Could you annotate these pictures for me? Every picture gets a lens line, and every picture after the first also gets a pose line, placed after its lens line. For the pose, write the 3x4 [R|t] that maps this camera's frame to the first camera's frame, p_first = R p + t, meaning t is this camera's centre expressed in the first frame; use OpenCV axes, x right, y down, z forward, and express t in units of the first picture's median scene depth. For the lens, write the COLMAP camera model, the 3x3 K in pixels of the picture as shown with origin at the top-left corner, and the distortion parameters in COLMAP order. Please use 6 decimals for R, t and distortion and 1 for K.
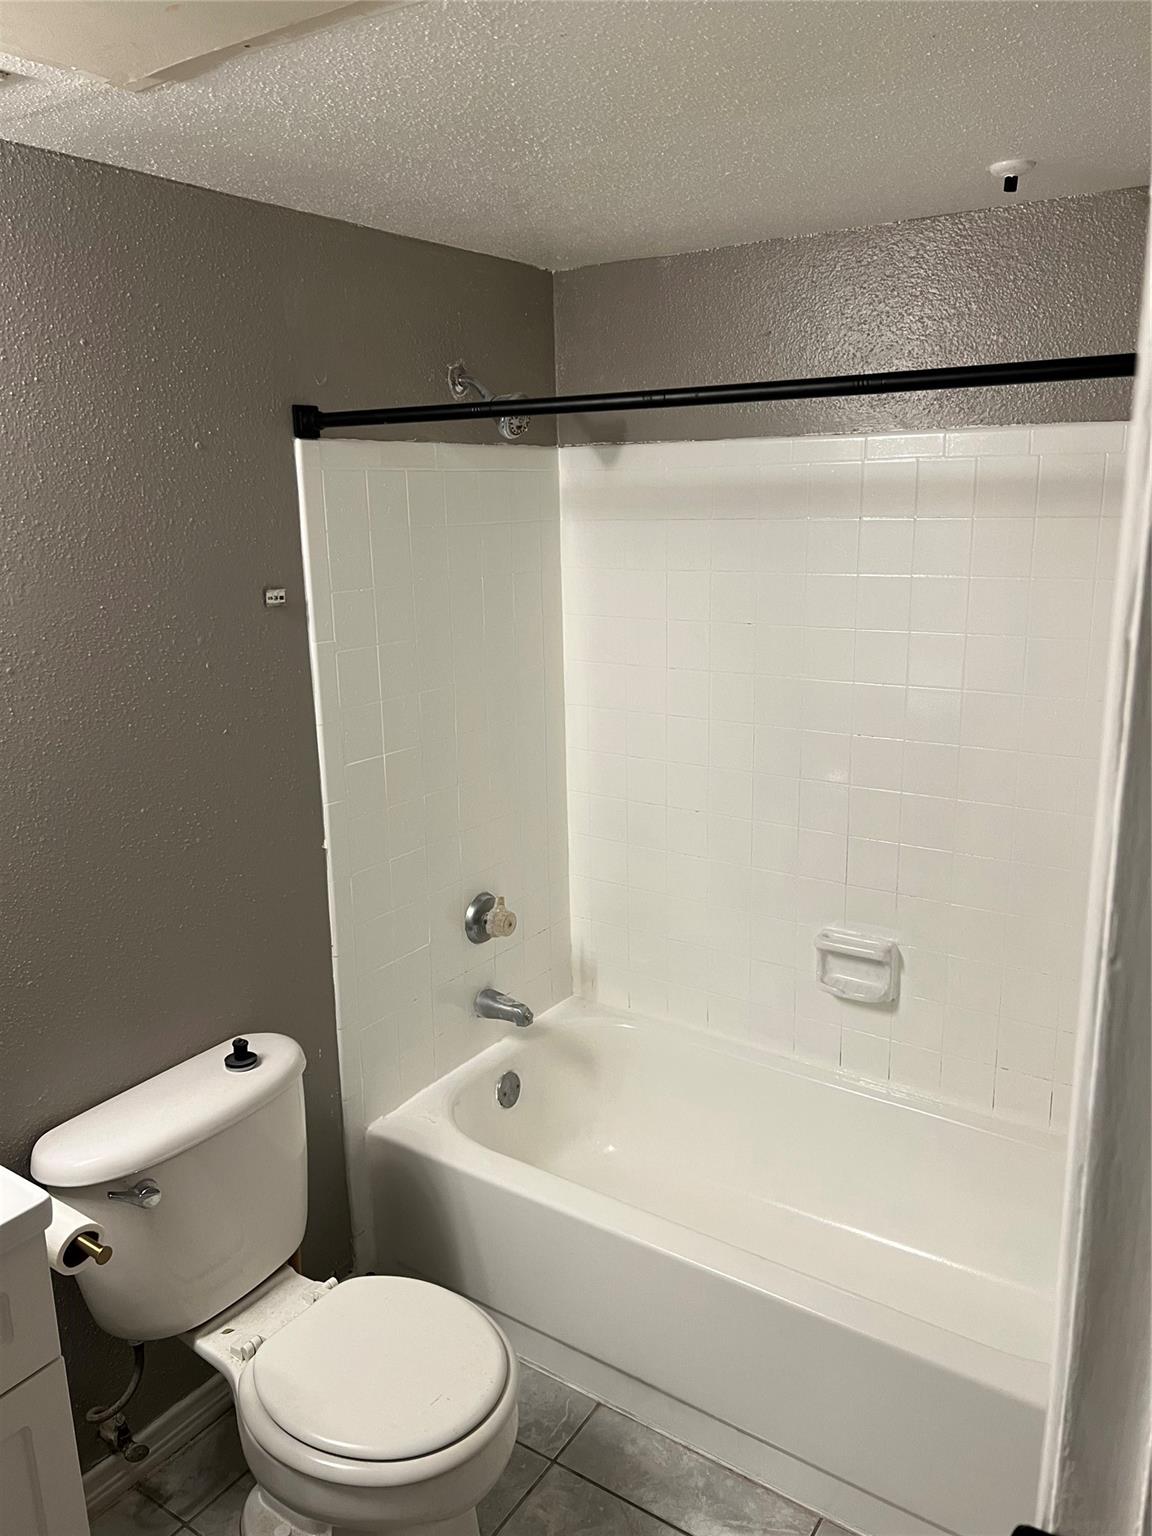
lens RADIAL K [[1154.8, 0, 572.0], [0, 1154.8, 763.1], [0, 0, 1]] dist [0.047207, -0.051063]
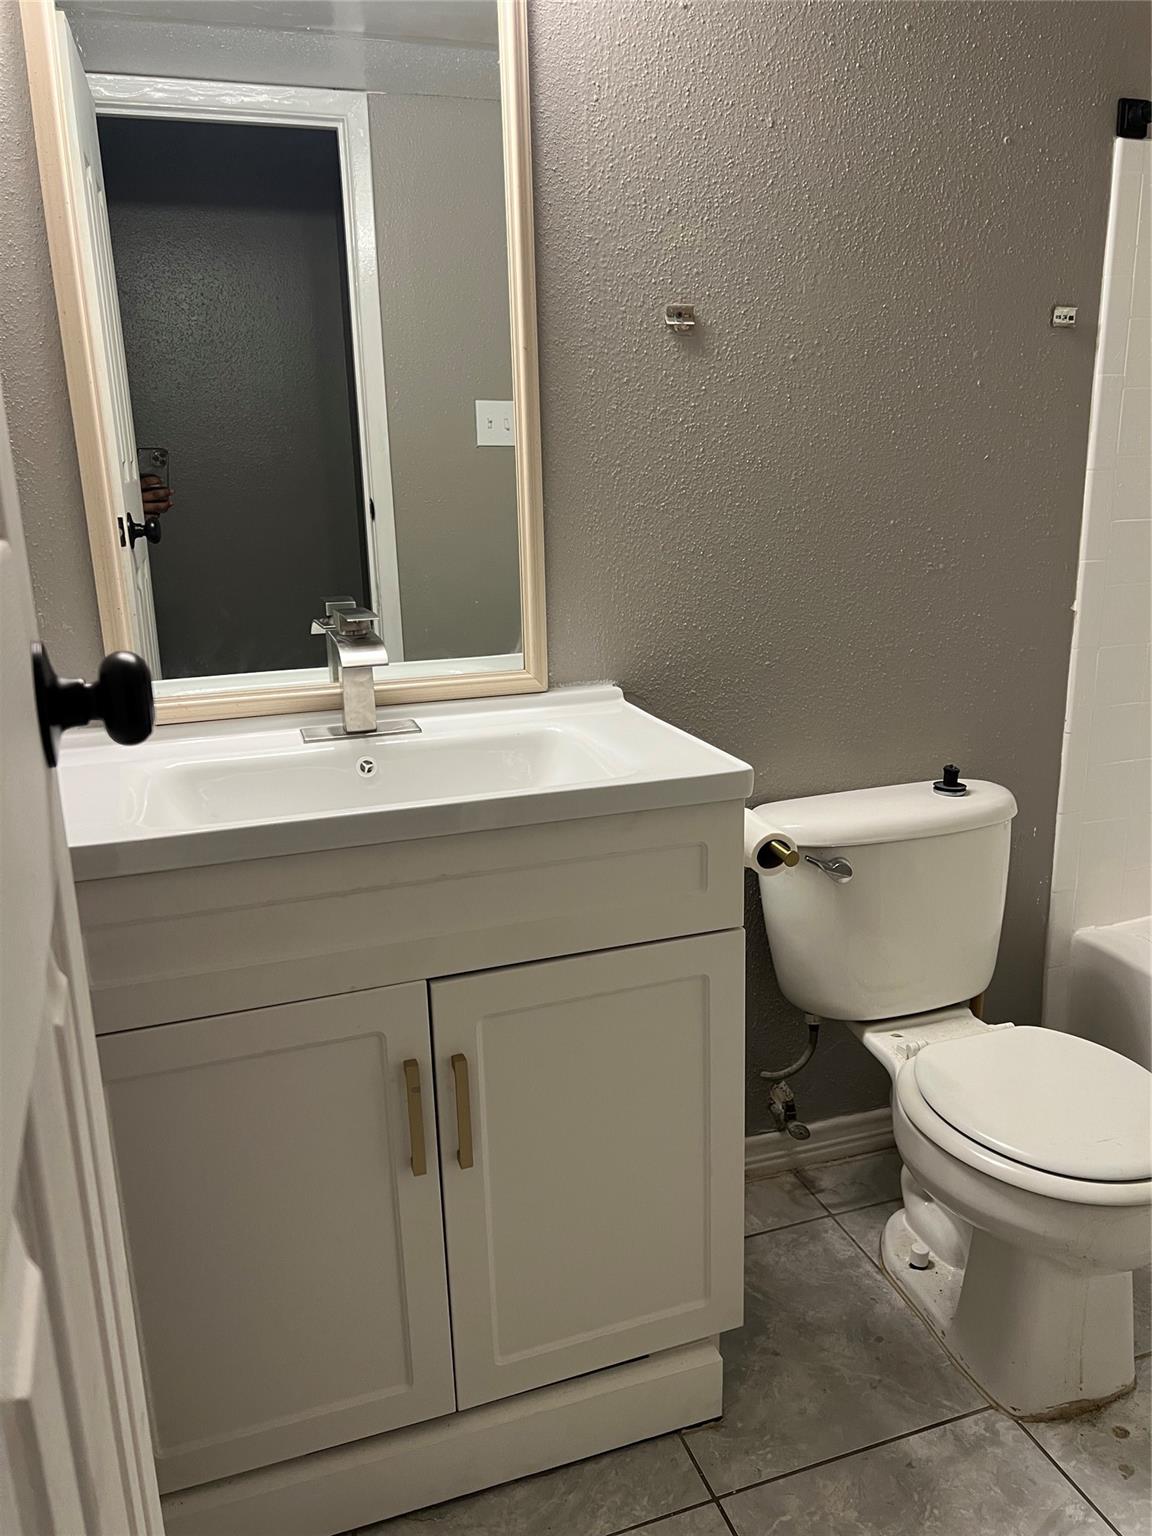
lens RADIAL K [[1154.8, 0, 588.0], [0, 1154.8, 770.3], [0, 0, 1]] dist [0.047207, -0.051063]
pose [[0.804981, 0.152892, -0.573263, 0.029853], [-0.127426, 0.988231, 0.084633, 0.199313], [0.579455, 0.004920, 0.814989, 0.022277]]
